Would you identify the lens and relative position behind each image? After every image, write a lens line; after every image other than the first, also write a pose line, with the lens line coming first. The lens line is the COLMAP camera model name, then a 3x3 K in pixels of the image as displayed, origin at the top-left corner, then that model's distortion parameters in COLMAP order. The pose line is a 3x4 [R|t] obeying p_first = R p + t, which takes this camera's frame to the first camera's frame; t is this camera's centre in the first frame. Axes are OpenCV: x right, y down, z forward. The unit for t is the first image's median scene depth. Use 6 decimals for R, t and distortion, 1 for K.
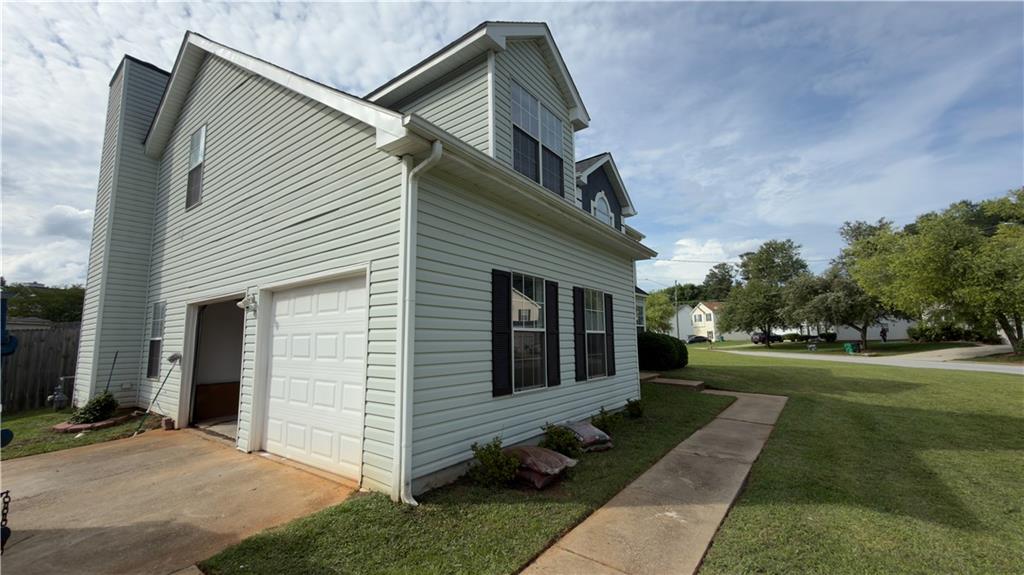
lens RADIAL K [[409.7, 0, 510.2], [0, 409.7, 290.5], [0, 0, 1]] dist [0.002243, -0.001115]
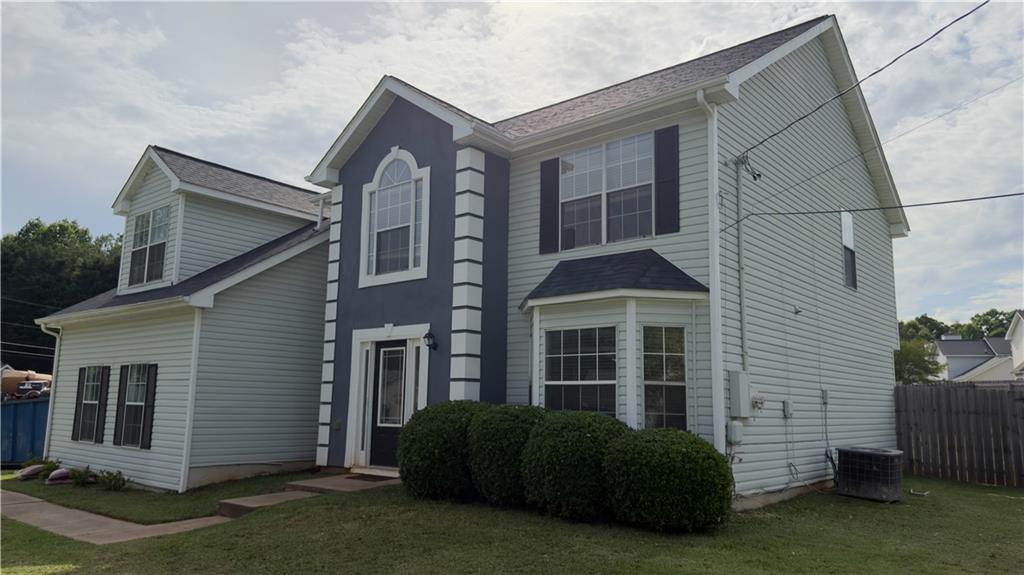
lens RADIAL K [[714.7, 0, 511.3], [0, 714.7, 291.9], [0, 0, 1]] dist [0.047277, -0.001065]
pose [[-0.063771, -0.140246, -0.988061, 2.098668], [0.103168, 0.983845, -0.146307, 0.198379], [0.992618, -0.111267, -0.048272, 2.155889]]
